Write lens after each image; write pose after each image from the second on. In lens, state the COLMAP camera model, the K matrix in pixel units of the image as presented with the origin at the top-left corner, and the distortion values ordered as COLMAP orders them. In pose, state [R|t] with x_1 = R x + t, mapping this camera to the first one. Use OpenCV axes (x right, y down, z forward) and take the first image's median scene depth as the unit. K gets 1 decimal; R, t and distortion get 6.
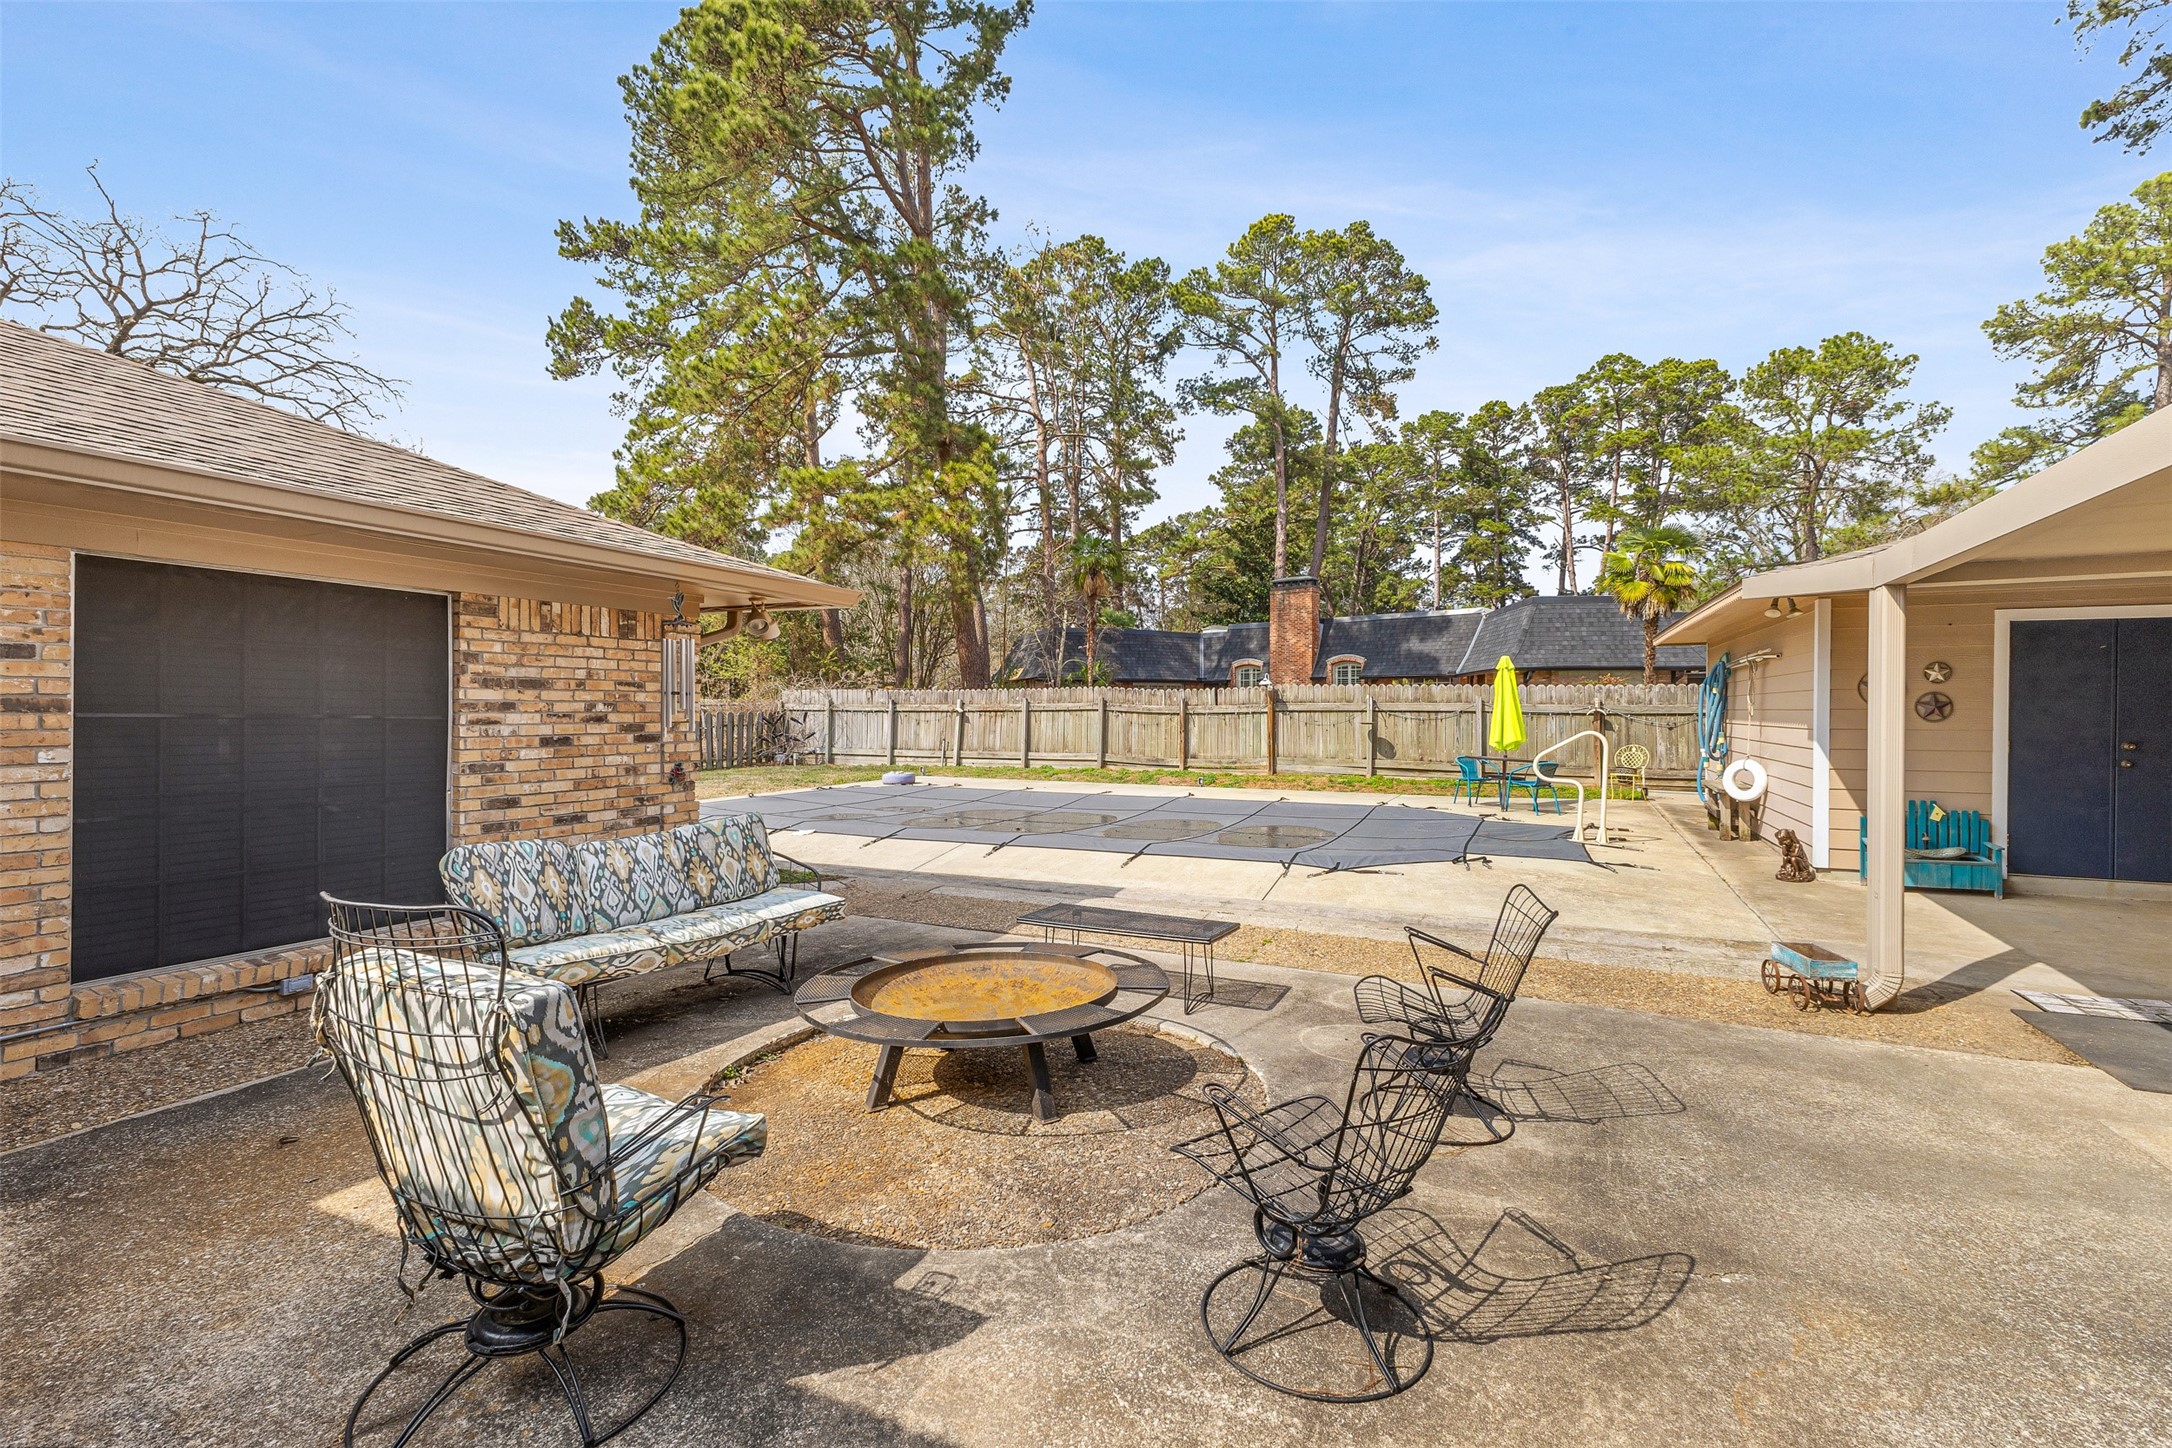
lens RADIAL K [[958.5, 0, 1083.1], [0, 958.5, 729.5], [0, 0, 1]] dist [0.012434, -0.003153]
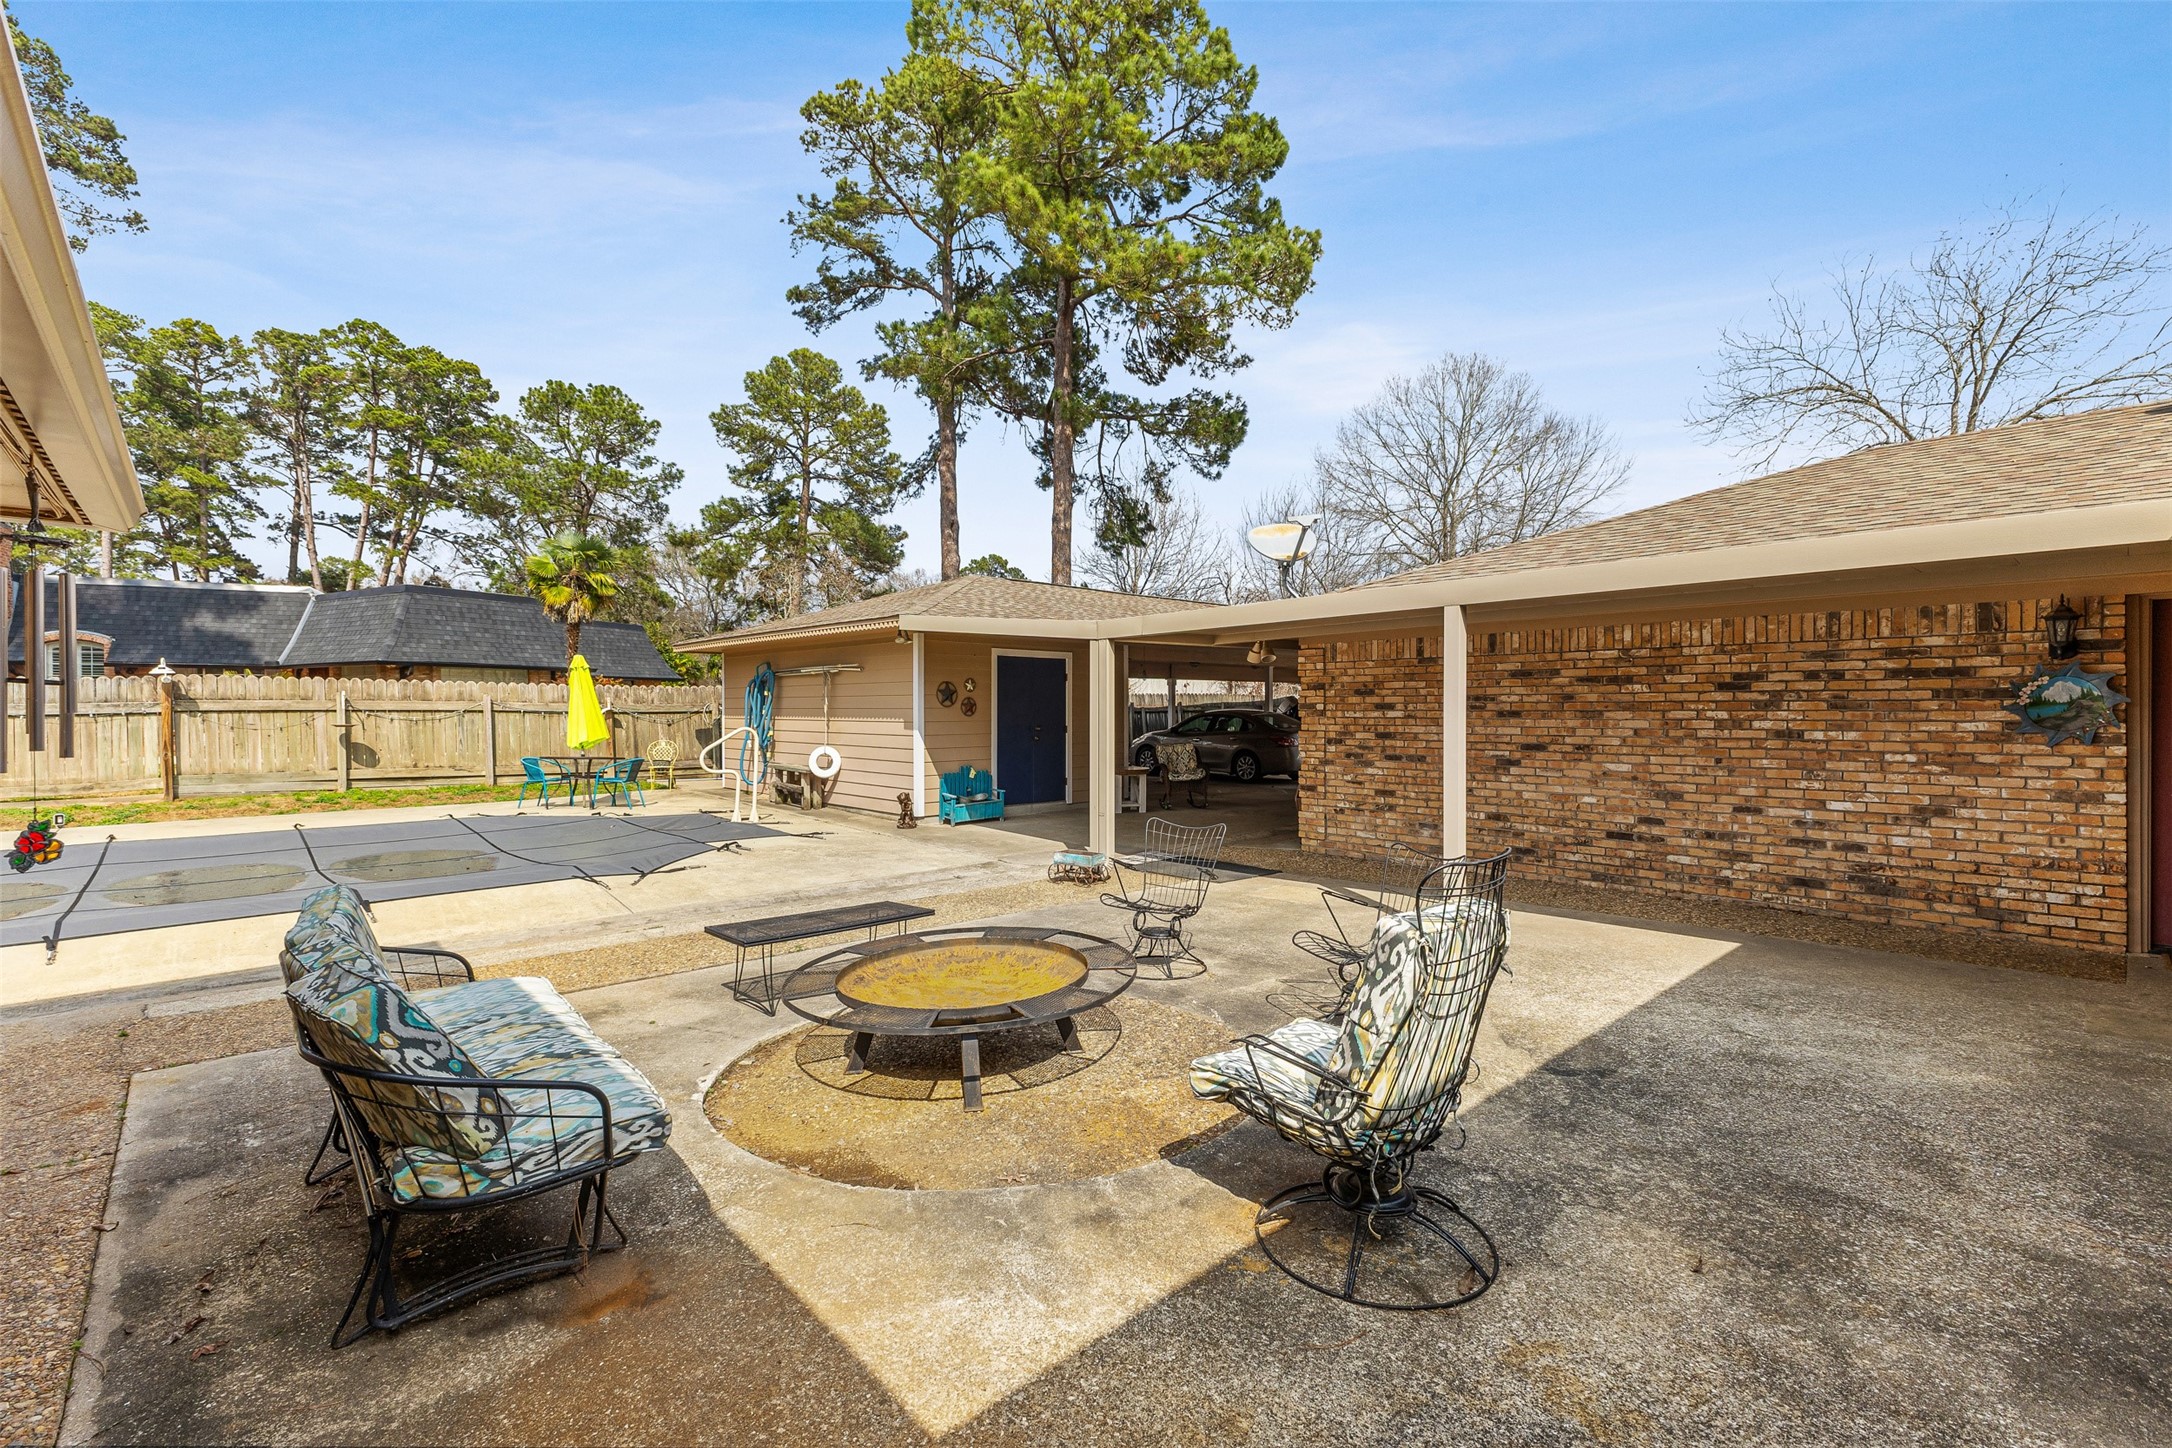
lens RADIAL K [[958.5, 0, 1102.0], [0, 958.5, 711.6], [0, 0, 1]] dist [0.012434, -0.003153]
pose [[0.362475, -0.003656, 0.931986, -0.121265], [0.020591, 0.999780, -0.004086, -0.000928], [-0.931766, 0.020672, 0.362471, 0.056476]]
